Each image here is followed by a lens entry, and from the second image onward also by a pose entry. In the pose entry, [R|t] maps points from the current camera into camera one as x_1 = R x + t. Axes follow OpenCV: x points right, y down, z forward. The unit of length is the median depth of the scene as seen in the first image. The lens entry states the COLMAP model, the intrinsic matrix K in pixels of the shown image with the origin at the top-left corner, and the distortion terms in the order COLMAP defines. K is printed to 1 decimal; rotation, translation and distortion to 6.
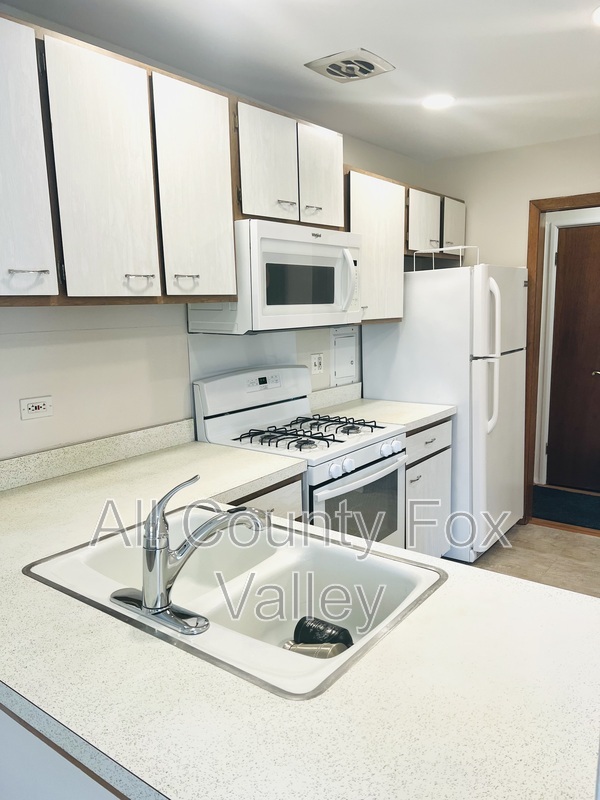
lens RADIAL K [[598.2, 0, 299.3], [0, 598.2, 405.3], [0, 0, 1]] dist [0.088502, -0.115791]
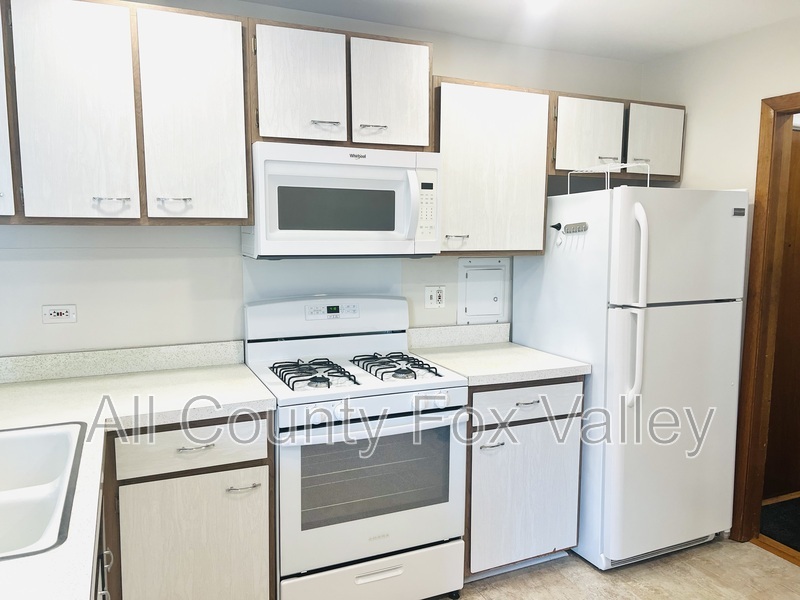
lens RADIAL K [[598.2, 0, 395.1], [0, 598.2, 302.9], [0, 0, 1]] dist [0.088502, -0.115791]
pose [[0.876610, 0.083417, -0.473916, 0.488957], [-0.104454, 0.994363, -0.018185, -0.046006], [0.469727, 0.065443, 0.880382, 0.218230]]
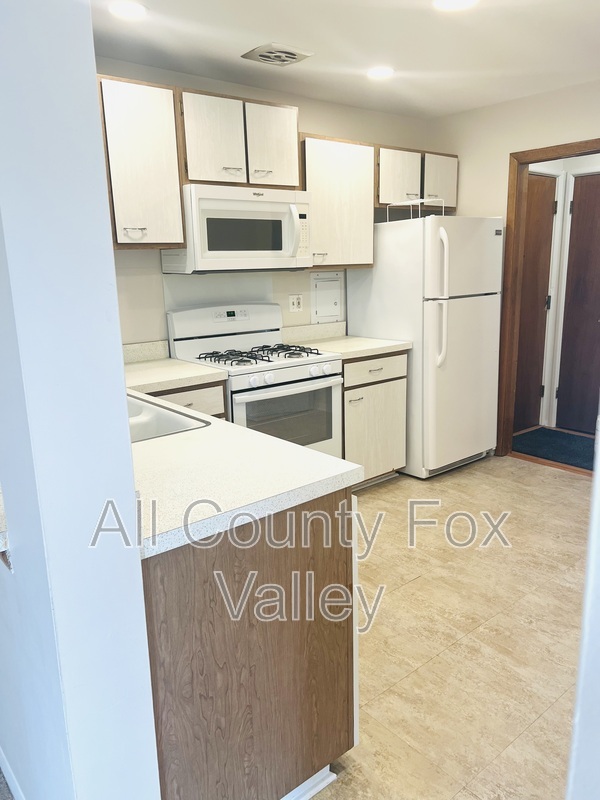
lens RADIAL K [[593.3, 0, 300.0], [0, 593.3, 400.0], [0, 0, 1]] dist [0.072763, -0.098915]
pose [[0.972578, 0.049833, -0.227176, 0.382639], [-0.034811, 0.996963, 0.069660, 0.048327], [0.229958, -0.059842, 0.971359, -0.190301]]
